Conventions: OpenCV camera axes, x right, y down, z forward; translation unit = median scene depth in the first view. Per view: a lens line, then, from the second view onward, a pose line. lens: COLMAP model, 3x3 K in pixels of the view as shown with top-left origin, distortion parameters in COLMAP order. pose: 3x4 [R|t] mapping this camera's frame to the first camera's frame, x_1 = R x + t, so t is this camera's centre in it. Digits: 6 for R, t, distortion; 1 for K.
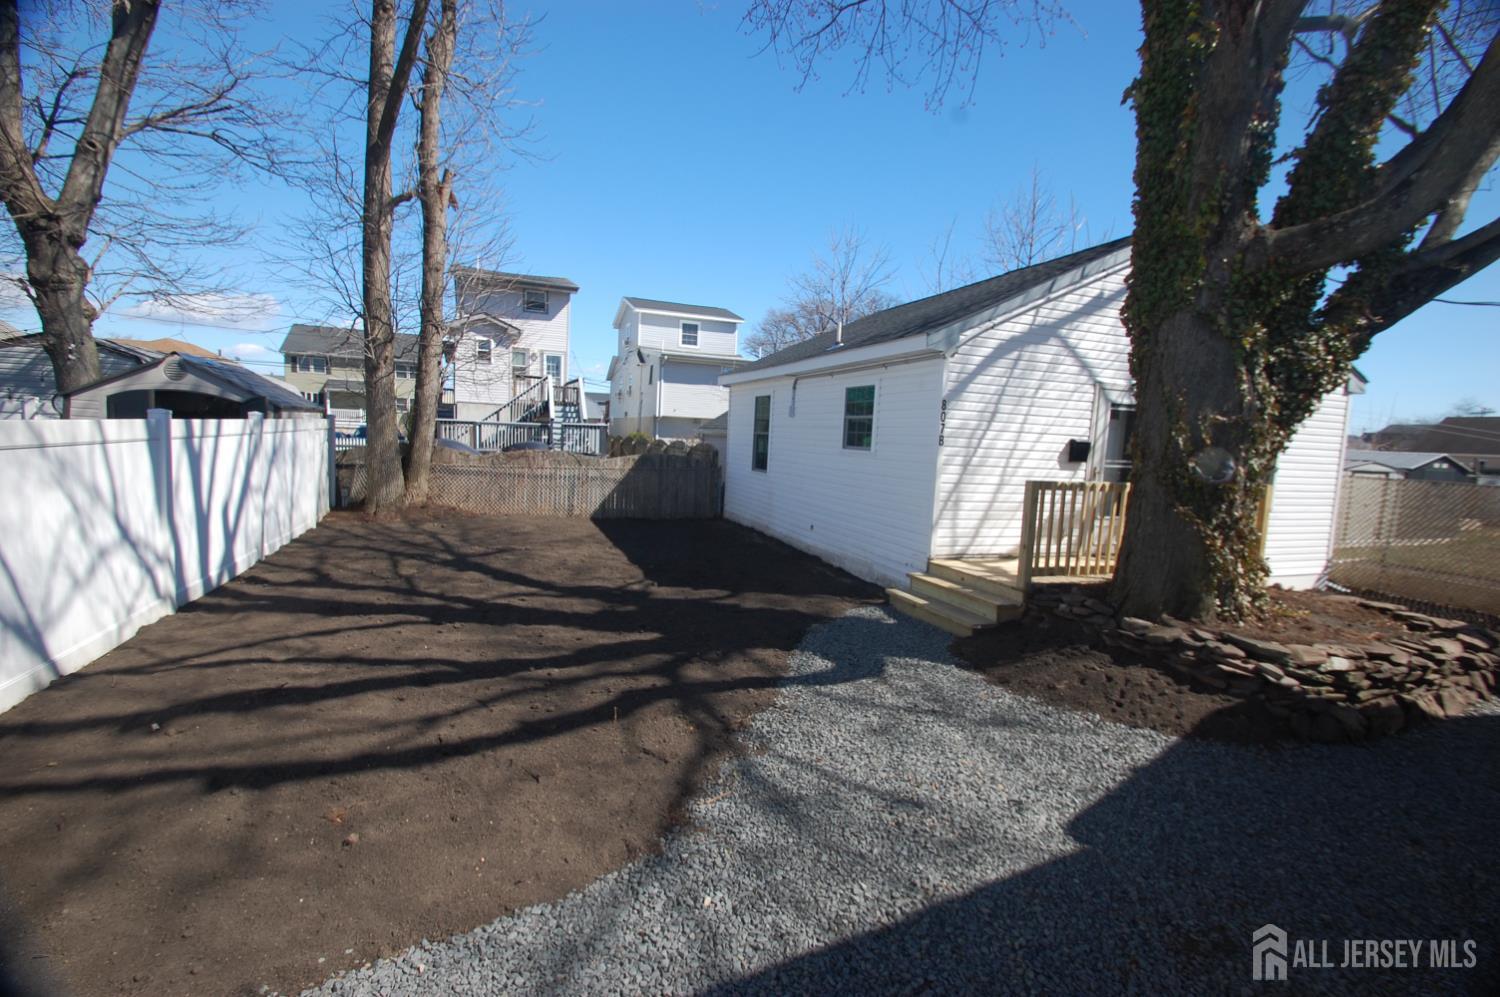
lens RADIAL K [[654.7, 0, 742.3], [0, 654.7, 496.9], [0, 0, 1]] dist [0.002912, -0.009182]
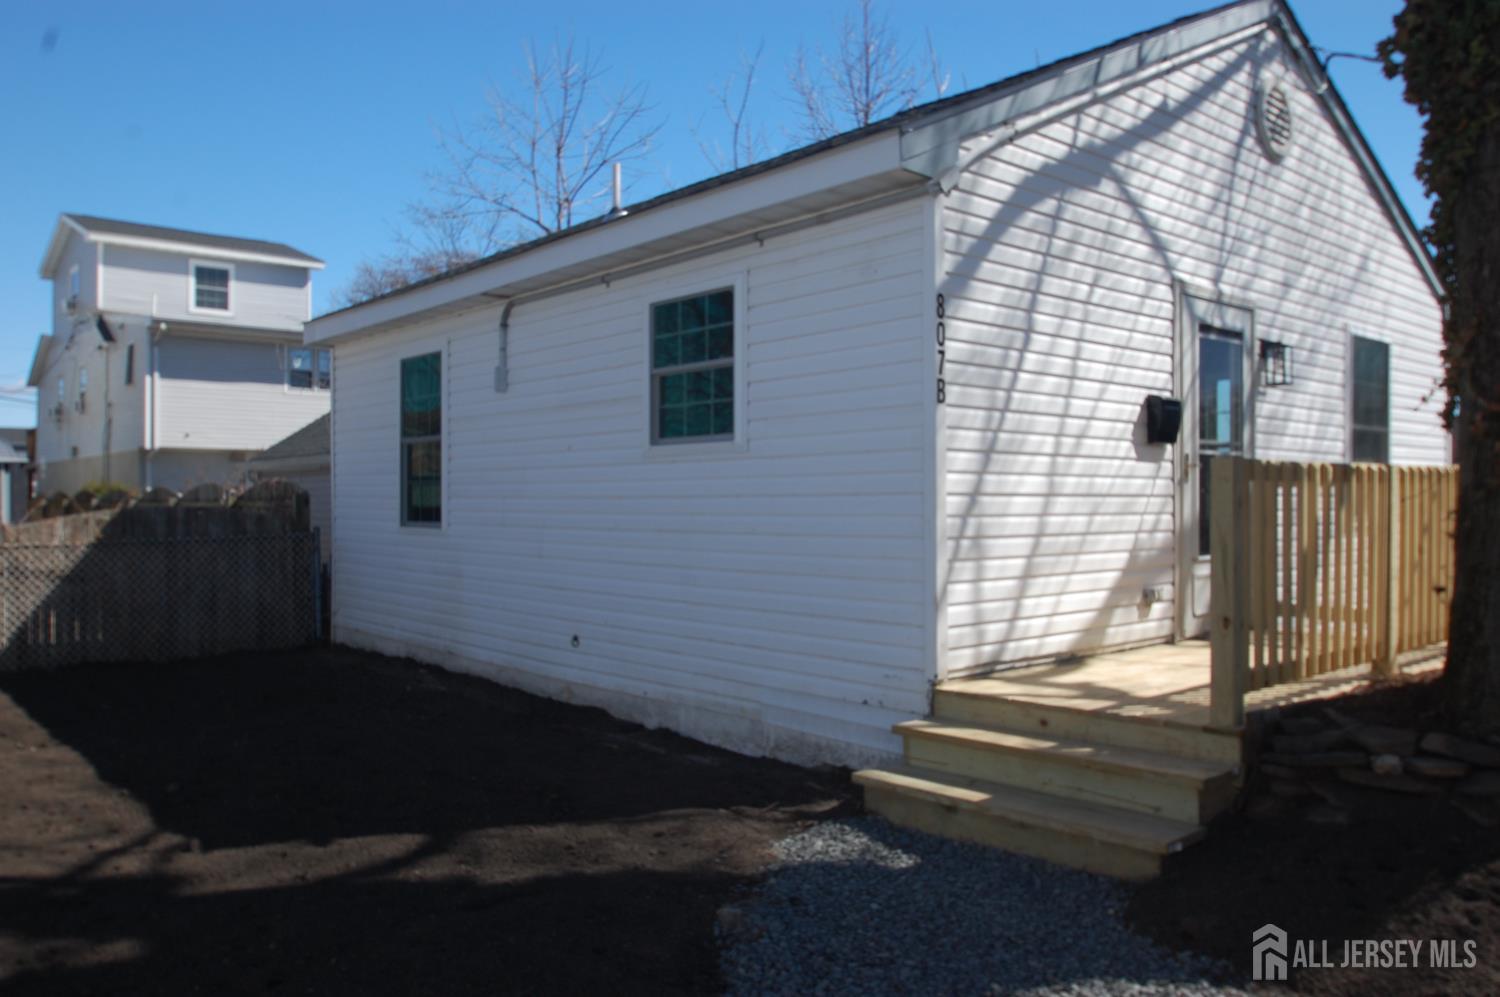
lens RADIAL K [[1122.8, 0, 733.8], [0, 1122.8, 500.2], [0, 0, 1]] dist [-0.065831, 0.040689]
pose [[0.933648, -0.049364, 0.354775, -0.057576], [0.079601, 0.994285, -0.071136, 0.017813], [-0.349236, 0.094656, 0.932242, 0.314848]]
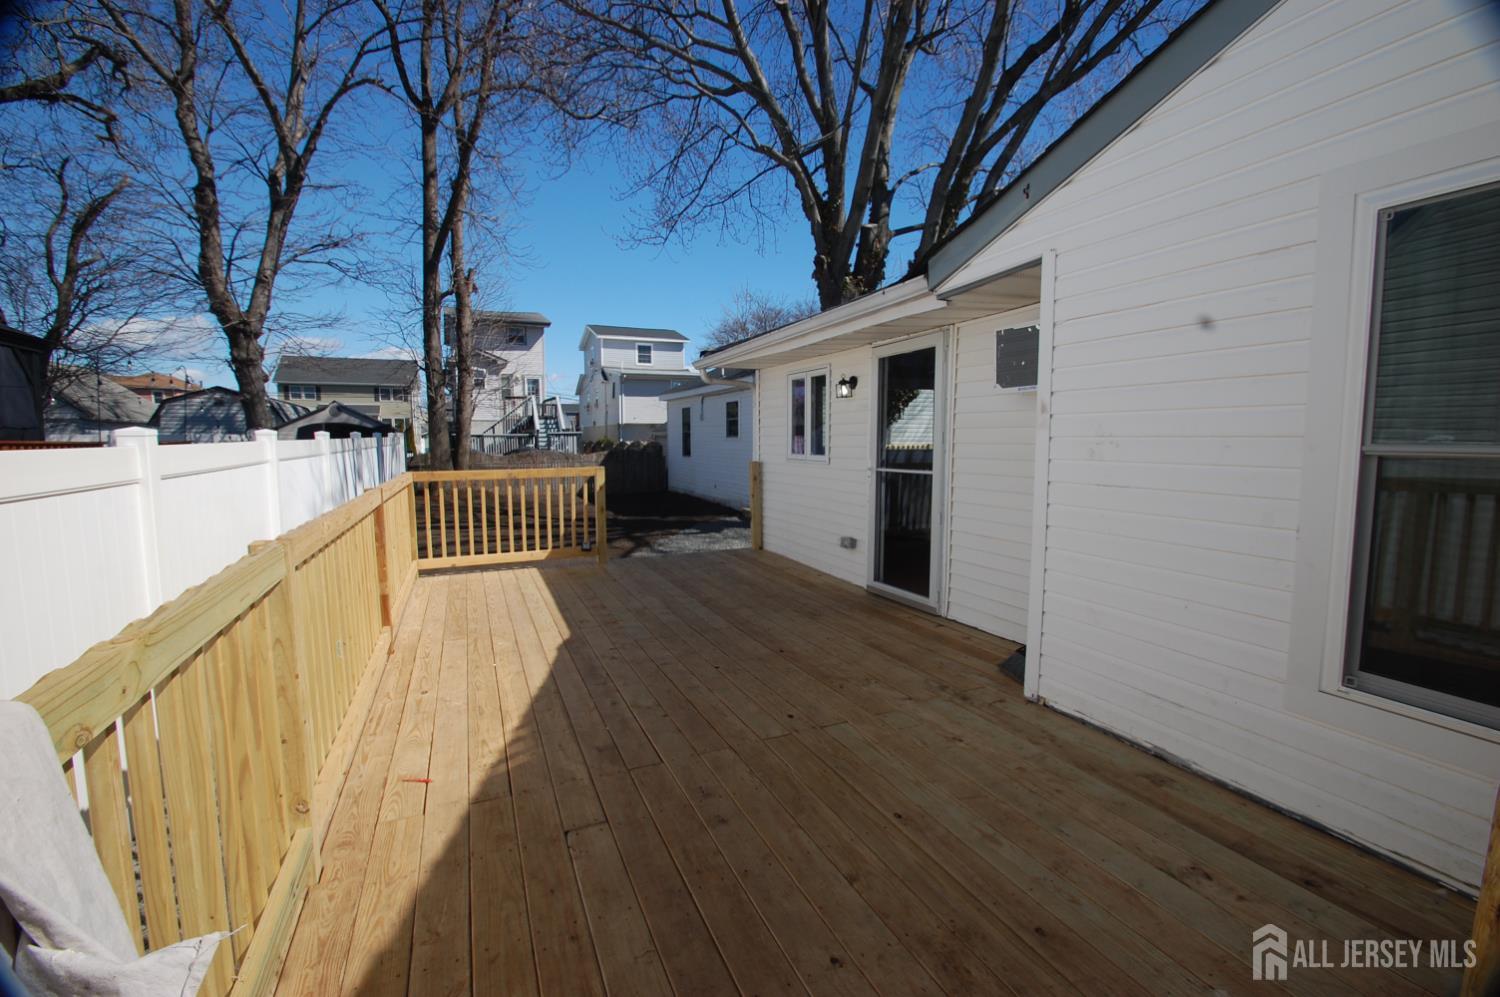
lens RADIAL K [[654.7, 0, 742.3], [0, 654.7, 496.9], [0, 0, 1]] dist [0.002912, -0.009182]
pose [[0.997554, -0.053943, 0.044444, 0.112636], [0.054095, 0.998533, -0.002224, 0.090209], [-0.044259, 0.004623, 0.999009, -0.740922]]
